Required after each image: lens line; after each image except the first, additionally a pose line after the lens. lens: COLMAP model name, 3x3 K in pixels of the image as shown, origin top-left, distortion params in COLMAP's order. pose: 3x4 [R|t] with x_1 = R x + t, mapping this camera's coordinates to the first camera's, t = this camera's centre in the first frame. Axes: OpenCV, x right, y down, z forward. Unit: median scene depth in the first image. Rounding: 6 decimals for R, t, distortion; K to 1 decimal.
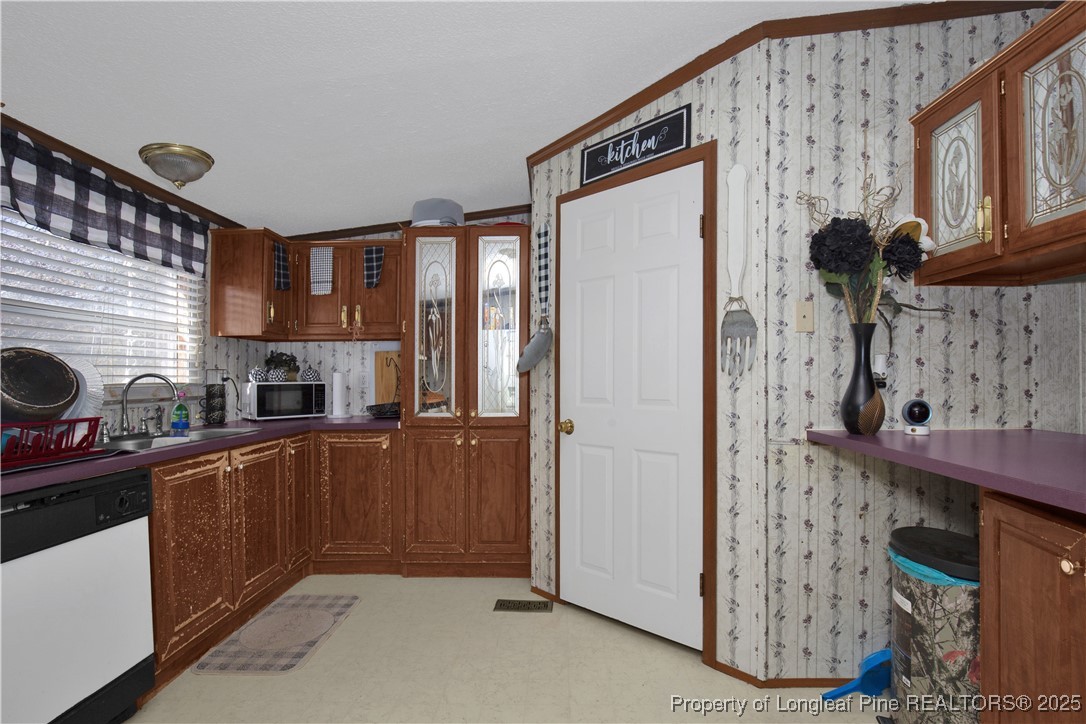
lens RADIAL K [[549.8, 0, 540.6], [0, 549.8, 367.1], [0, 0, 1]] dist [0.037892, 0.000314]
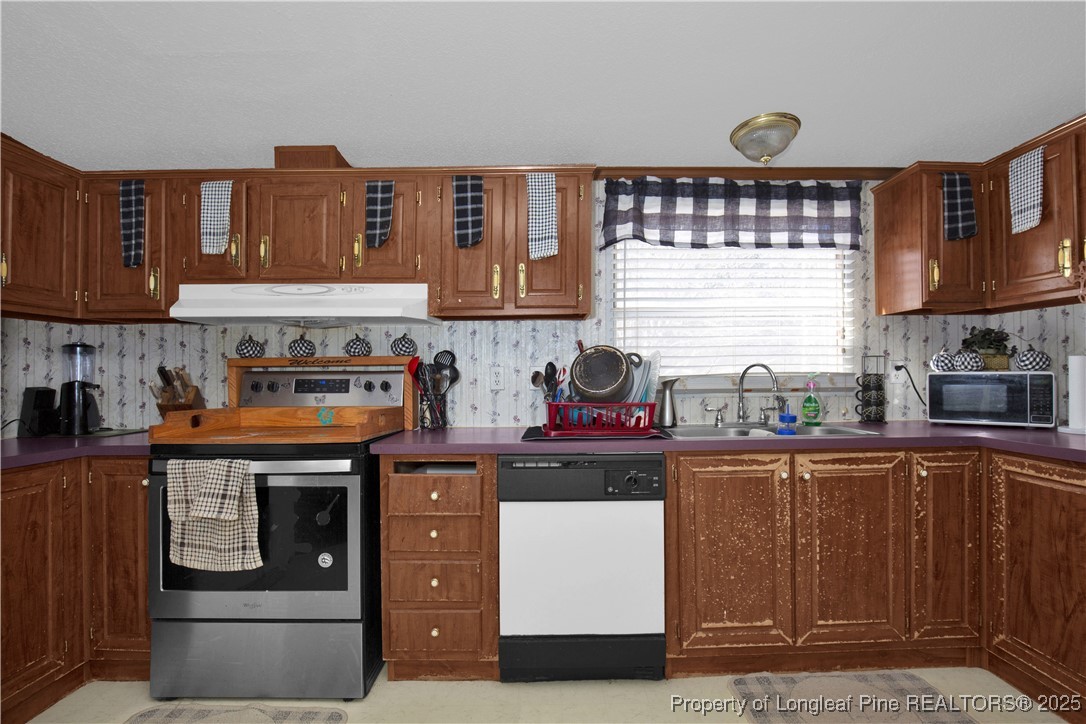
lens RADIAL K [[522.9, 0, 542.1], [0, 522.9, 368.2], [0, 0, 1]] dist [-0.017495, 0.000611]
pose [[0.047350, -0.001802, -0.998877, 0.189012], [0.028614, 0.999590, -0.000447, 0.009970], [0.998468, -0.028561, 0.047382, 0.545936]]
